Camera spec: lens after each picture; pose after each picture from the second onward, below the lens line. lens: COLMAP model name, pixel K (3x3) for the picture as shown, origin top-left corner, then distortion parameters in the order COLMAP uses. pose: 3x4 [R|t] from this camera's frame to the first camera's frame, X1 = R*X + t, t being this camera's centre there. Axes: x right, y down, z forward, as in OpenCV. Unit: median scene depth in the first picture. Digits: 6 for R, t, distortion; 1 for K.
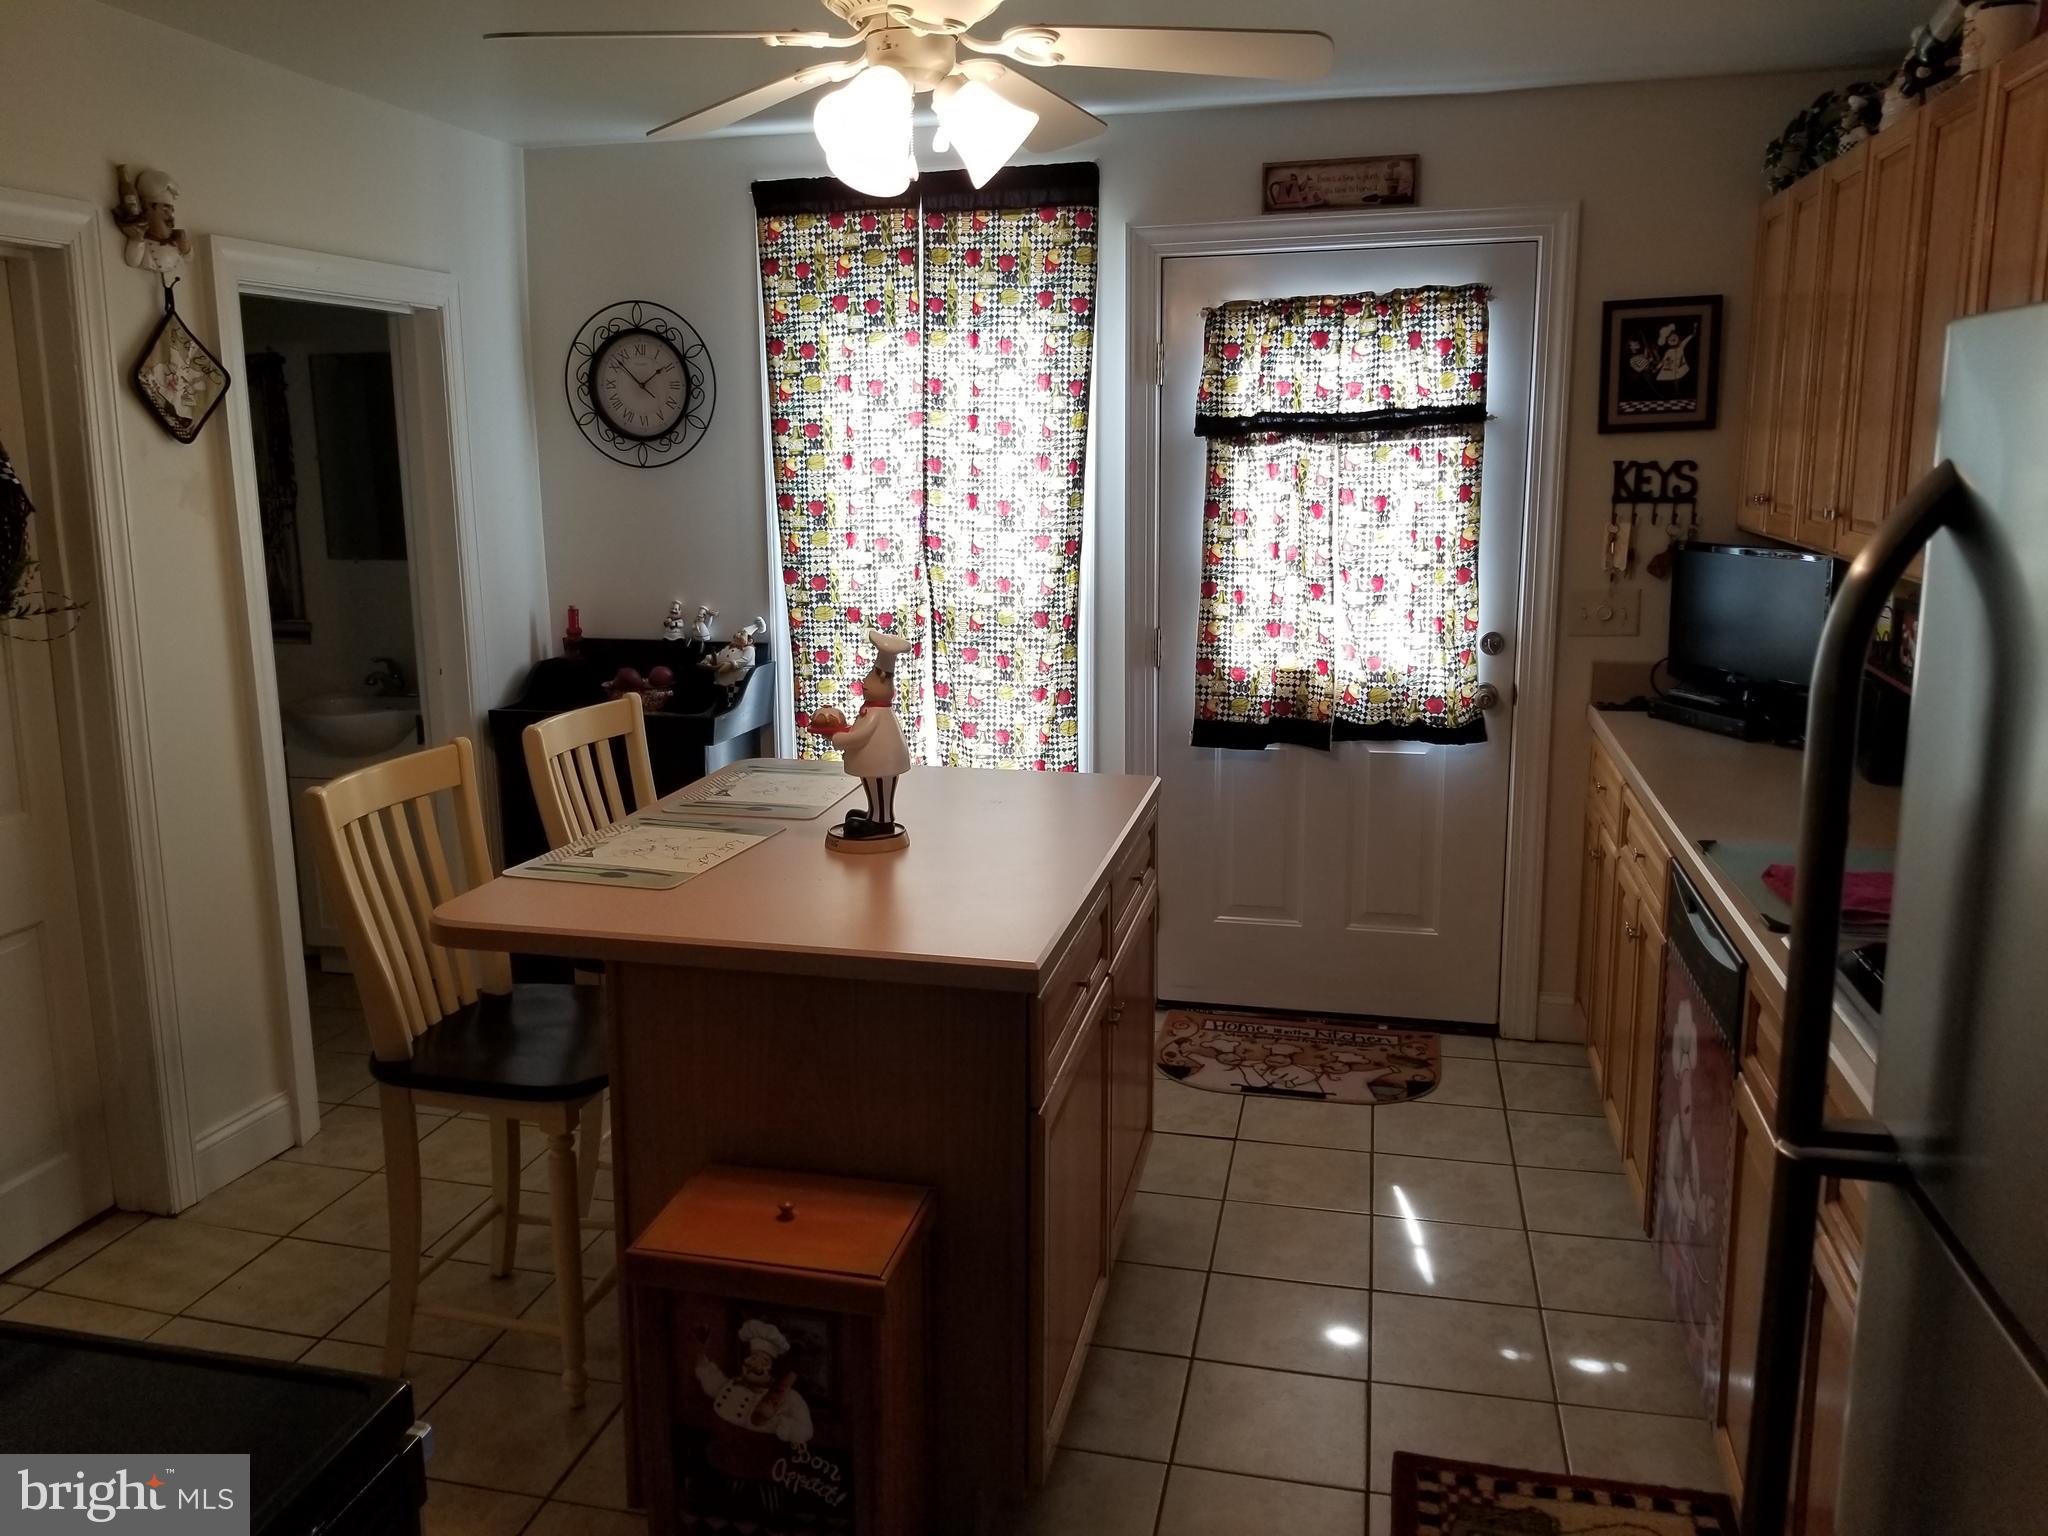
lens RADIAL K [[1609.1, 0, 1022.2], [0, 1609.1, 762.0], [0, 0, 1]] dist [0.048898, -0.089681]
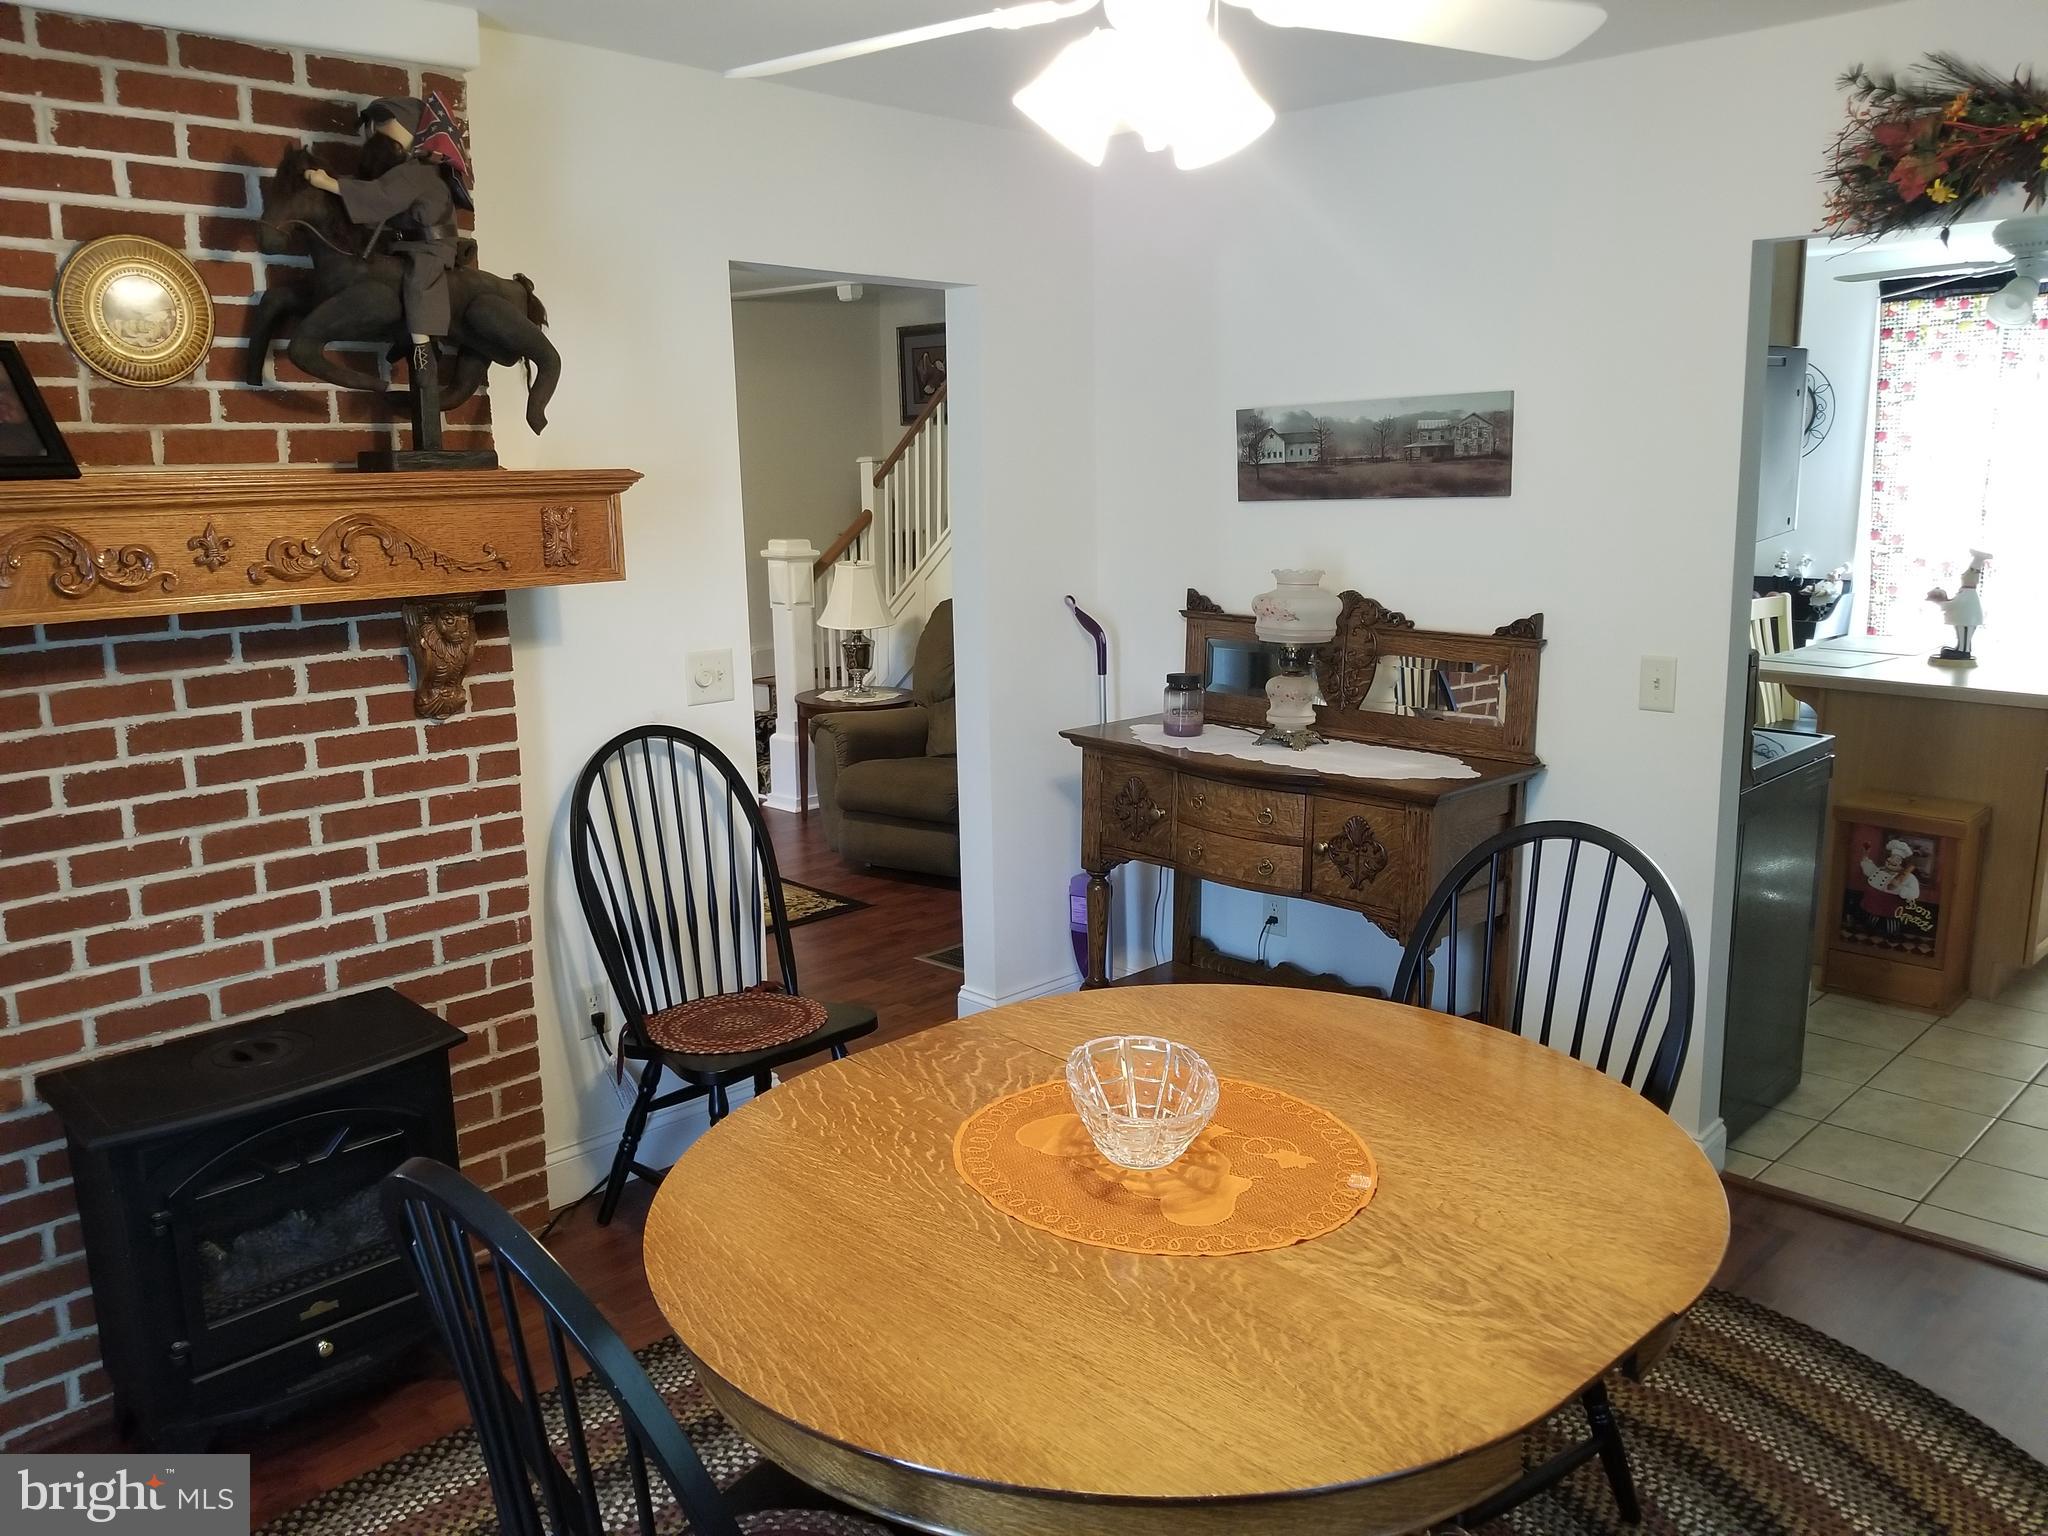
lens RADIAL K [[1609.1, 0, 964.6], [0, 1609.1, 759.6], [0, 0, 1]] dist [0.048898, -0.089681]
pose [[0.837718, 0.095344, -0.537716, -0.037909], [-0.098140, 0.994895, 0.023514, 0.232272], [0.537213, 0.033073, 0.842798, -1.194313]]
